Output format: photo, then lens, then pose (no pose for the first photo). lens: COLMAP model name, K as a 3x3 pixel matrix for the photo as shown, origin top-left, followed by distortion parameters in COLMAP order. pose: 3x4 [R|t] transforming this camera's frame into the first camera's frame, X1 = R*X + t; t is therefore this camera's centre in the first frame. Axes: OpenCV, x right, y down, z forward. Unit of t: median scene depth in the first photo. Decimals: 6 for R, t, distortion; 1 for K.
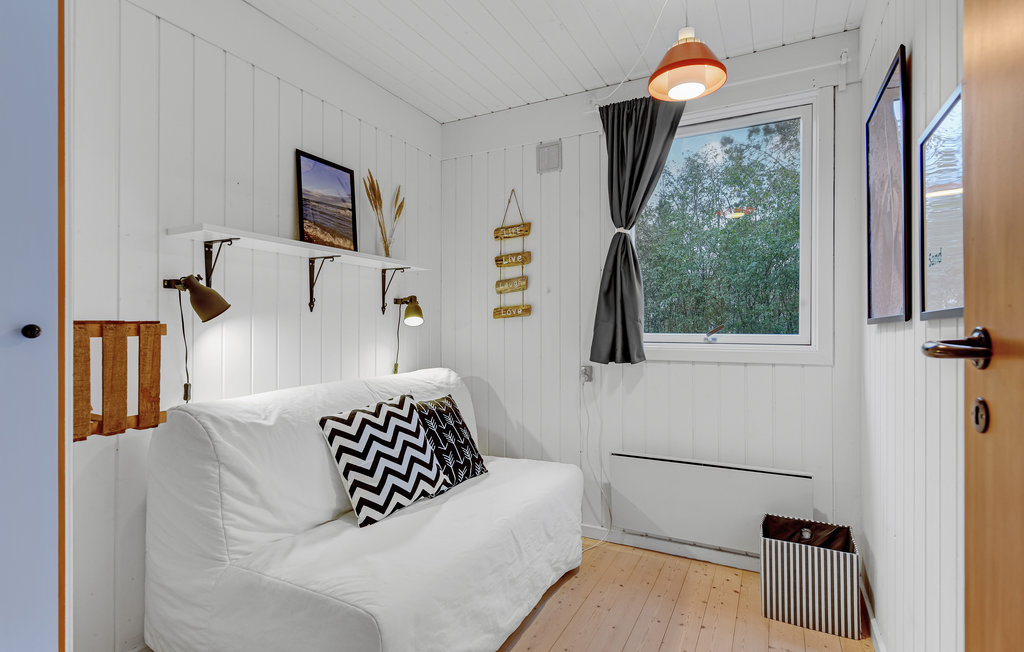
lens RADIAL K [[496.4, 0, 512.0], [0, 496.4, 326.0], [0, 0, 1]] dist [0.001992, 0.000328]
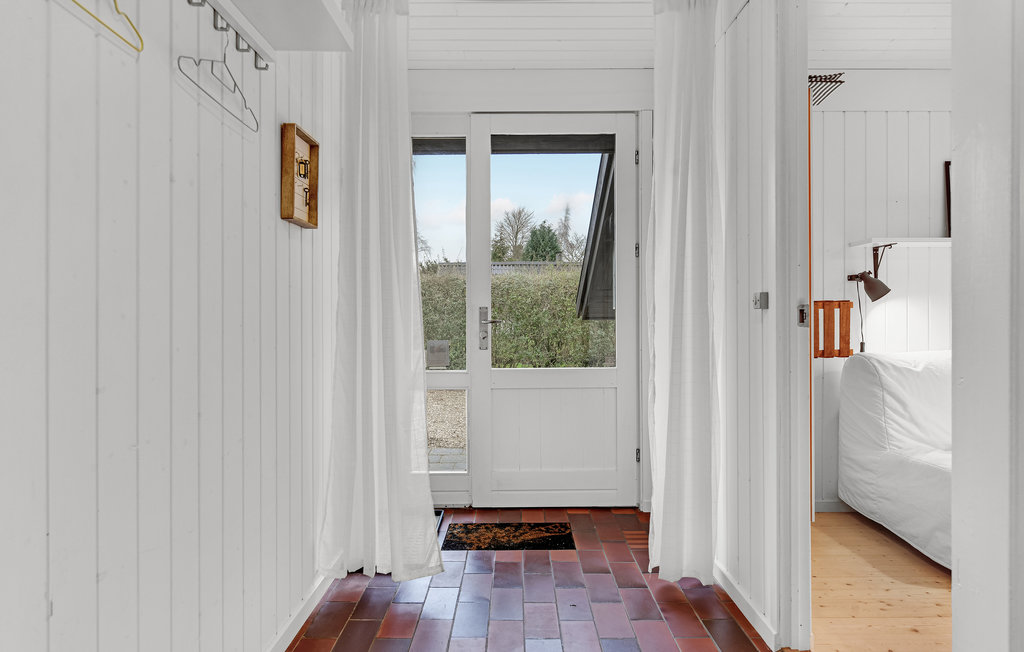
lens RADIAL K [[617.8, 0, 512.0], [0, 617.8, 326.0], [0, 0, 1]] dist [0.000135, -0.000089]
pose [[0.468935, 0.005438, -0.883216, 0.597168], [0.010940, 0.999869, 0.011964, 0.036305], [0.883165, -0.015273, 0.468814, -0.968461]]
